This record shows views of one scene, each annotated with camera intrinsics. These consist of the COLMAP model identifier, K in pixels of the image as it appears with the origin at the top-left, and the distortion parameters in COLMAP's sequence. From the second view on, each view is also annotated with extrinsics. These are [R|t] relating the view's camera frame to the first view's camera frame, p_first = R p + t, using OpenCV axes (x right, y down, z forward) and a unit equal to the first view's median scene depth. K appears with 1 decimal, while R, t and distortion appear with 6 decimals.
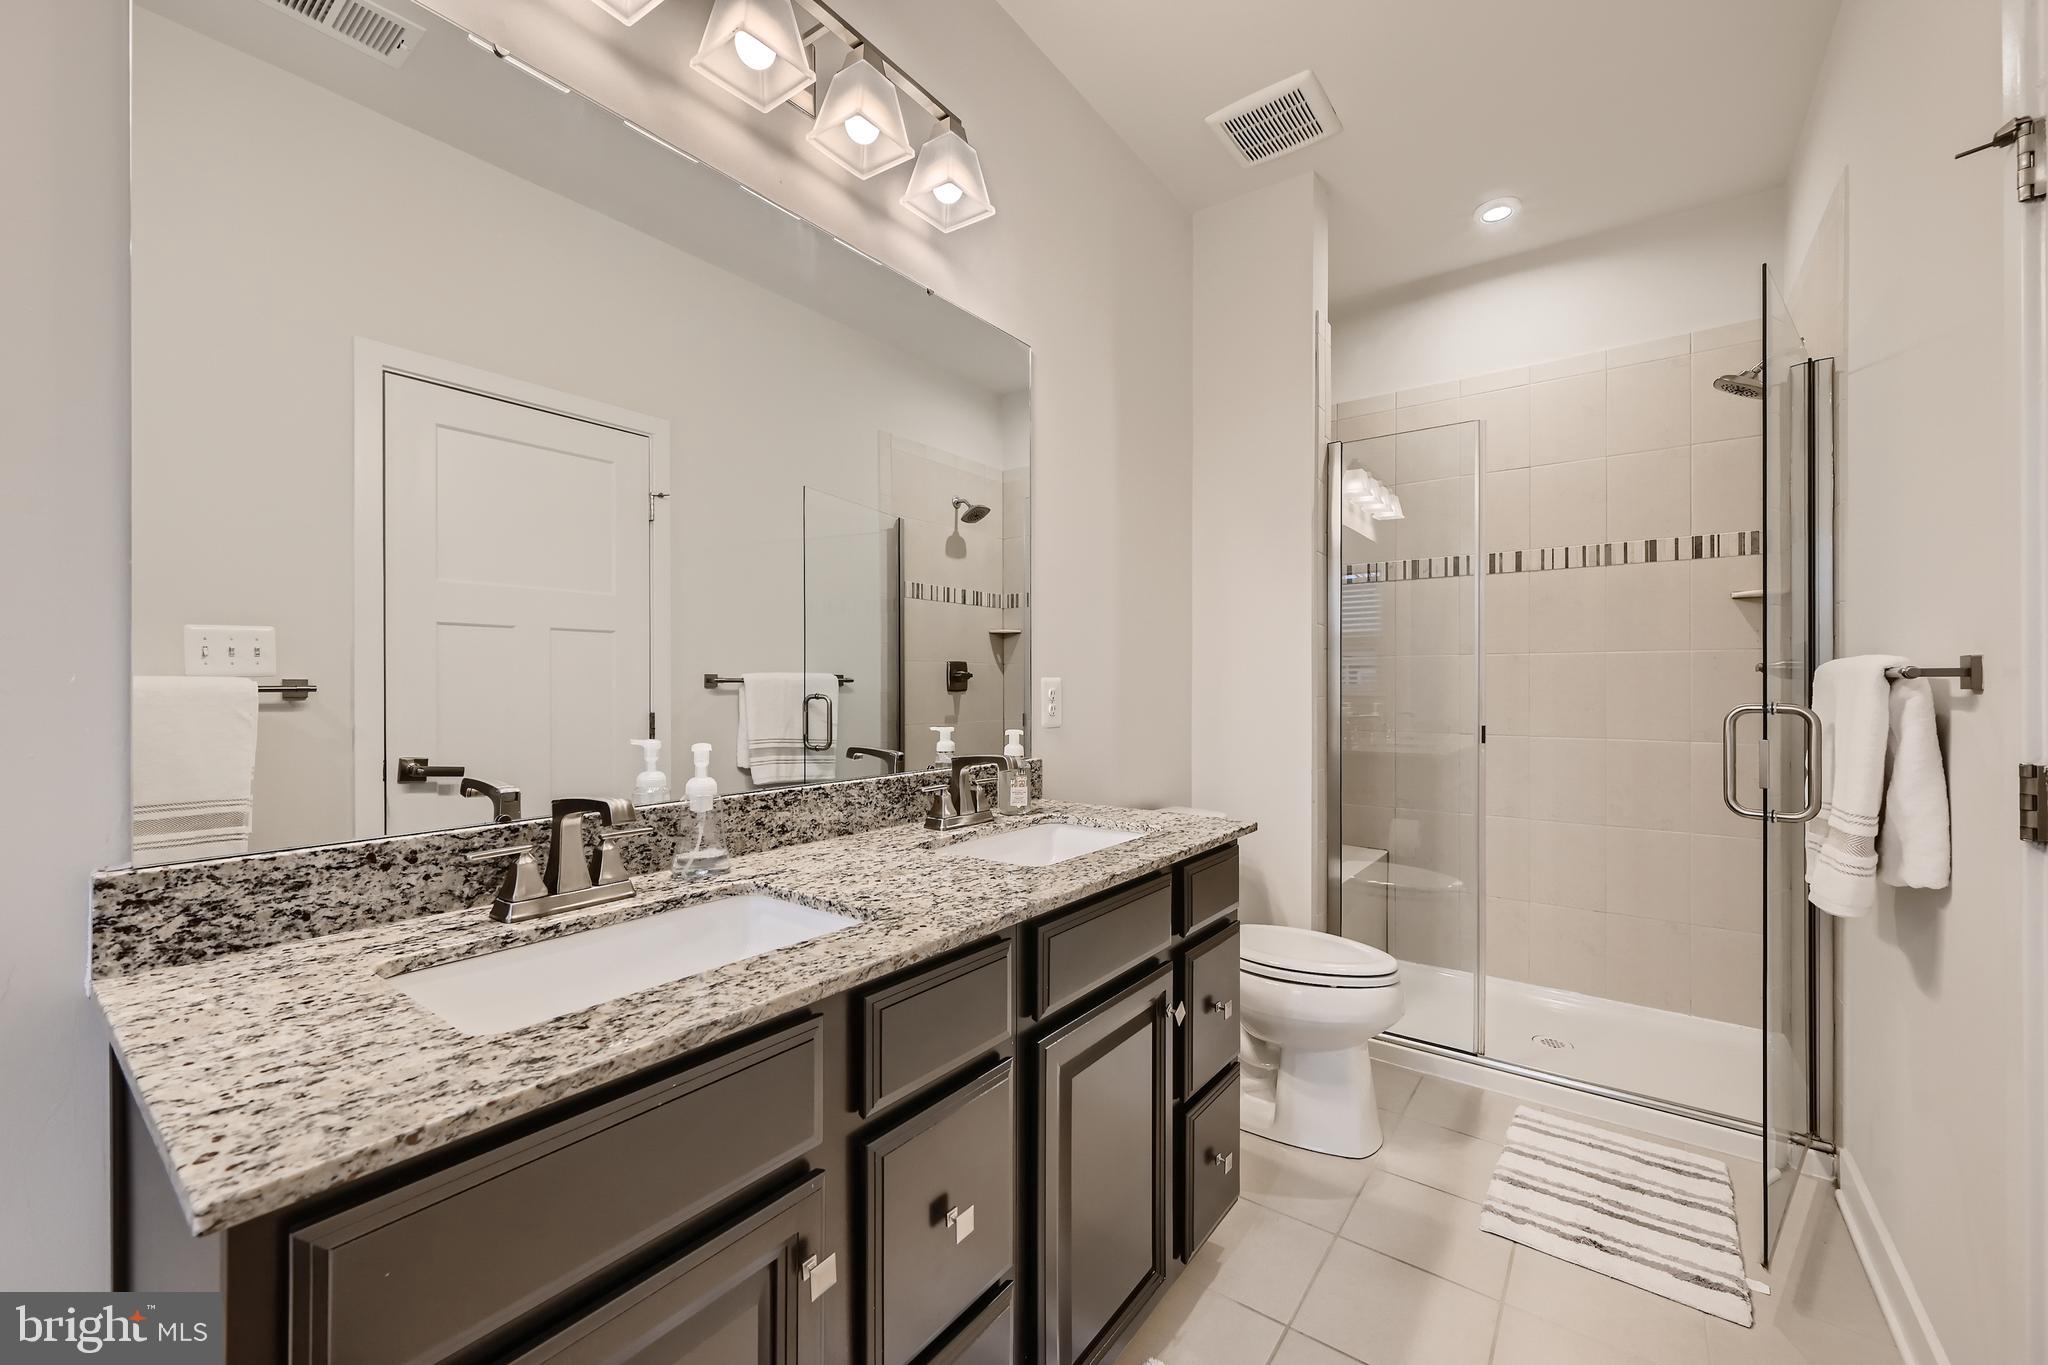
lens RADIAL K [[811.0, 0, 1018.7], [0, 811.0, 685.1], [0, 0, 1]] dist [-0.000944, 0.000563]
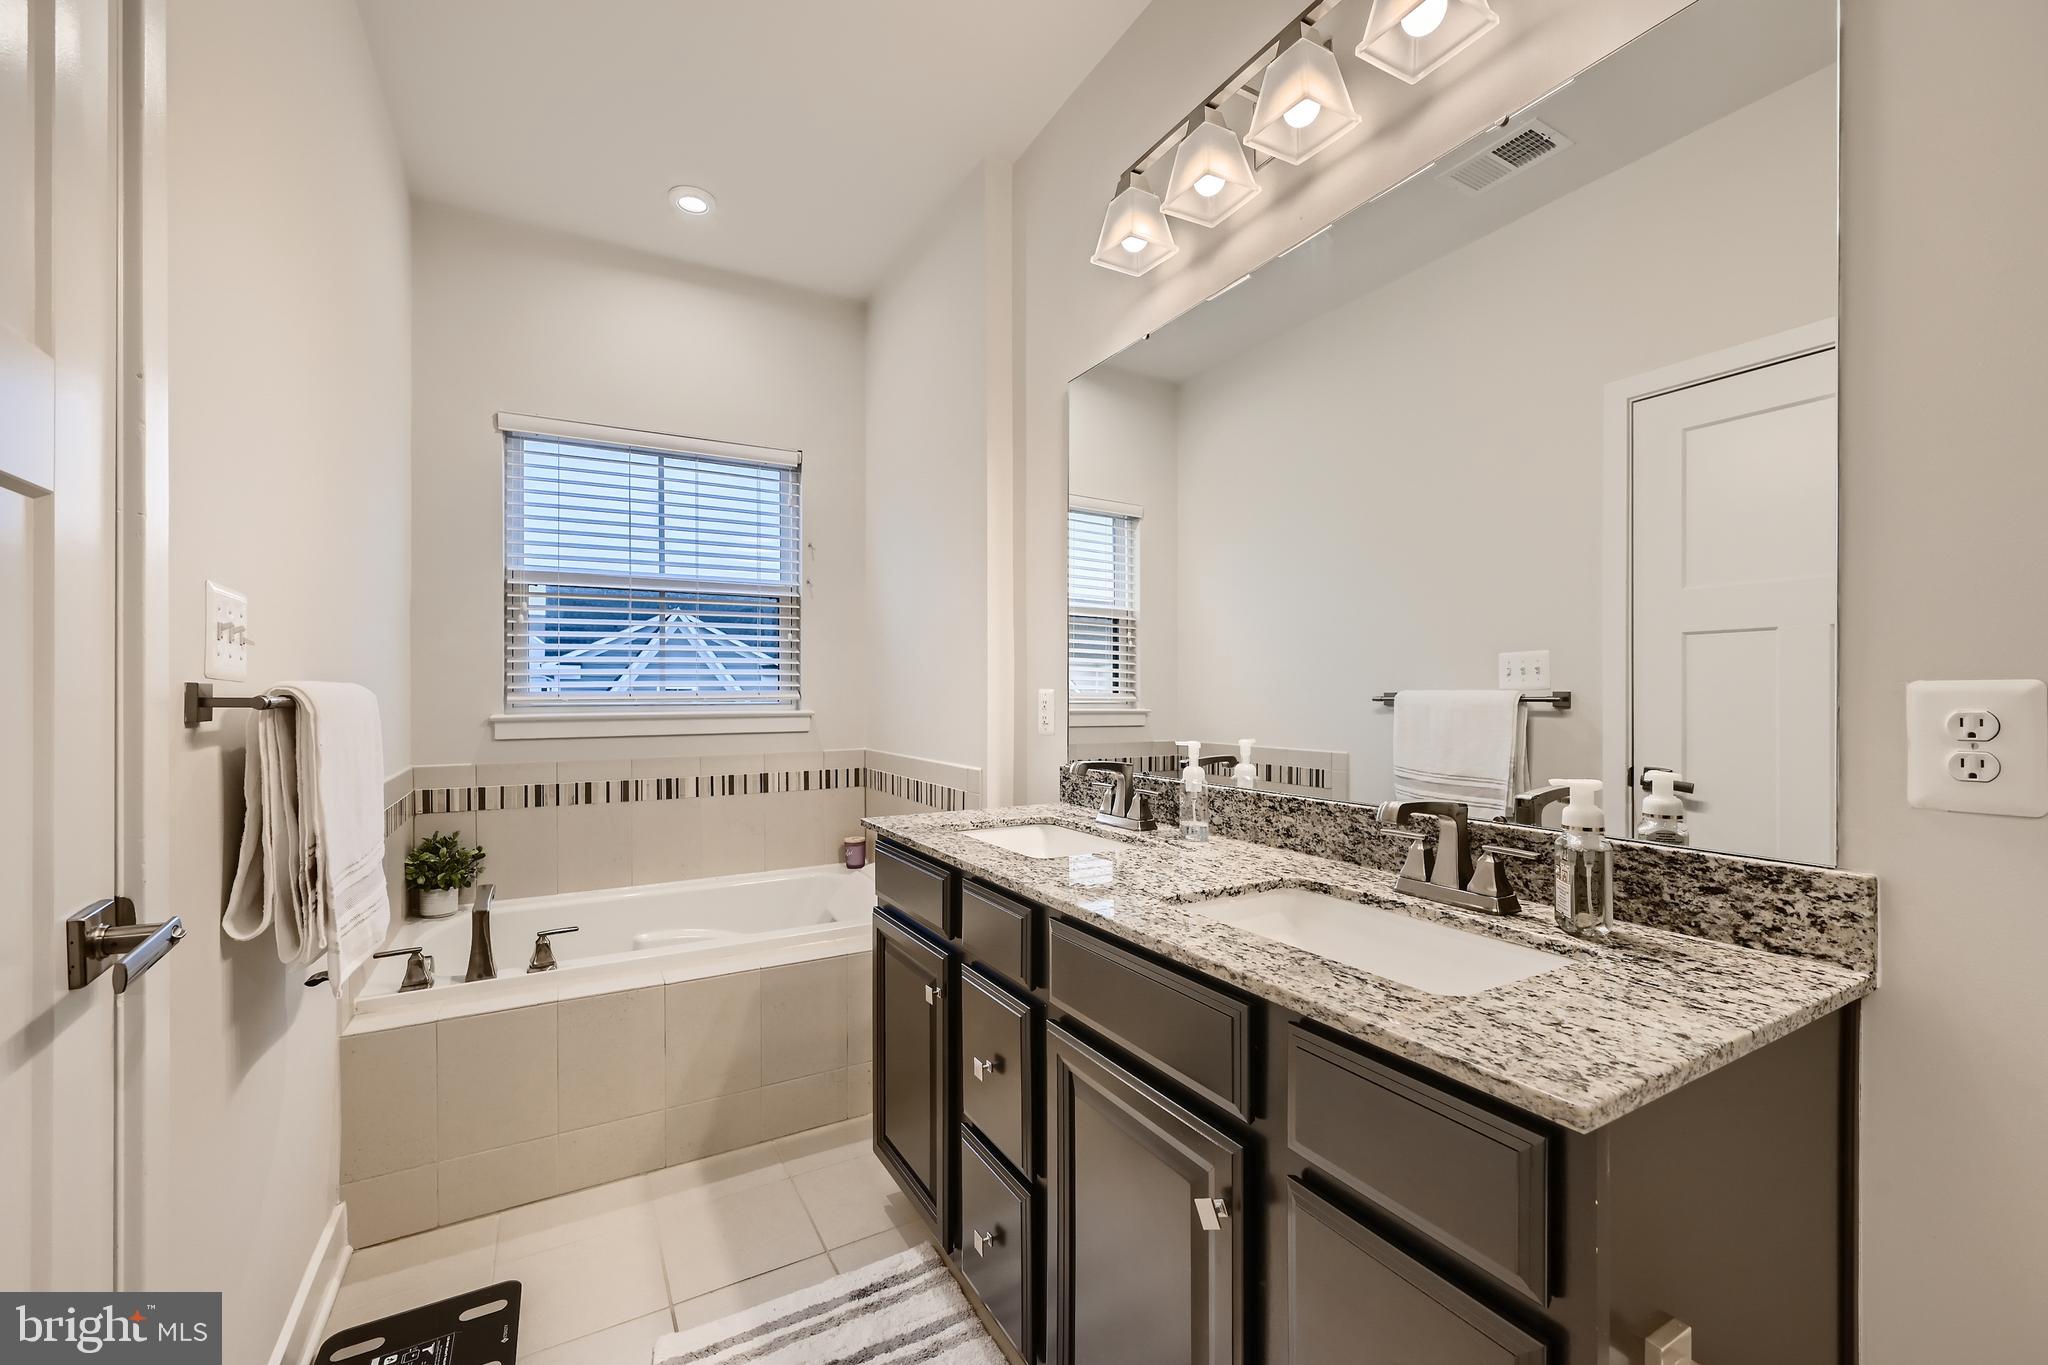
lens RADIAL K [[811.0, 0, 1015.5], [0, 811.0, 691.0], [0, 0, 1]] dist [-0.000944, 0.000563]
pose [[-0.395485, -0.004675, -0.918461, 0.817270], [0.000351, 0.999986, -0.005242, -0.003009], [0.918473, -0.002395, -0.395478, 1.077238]]
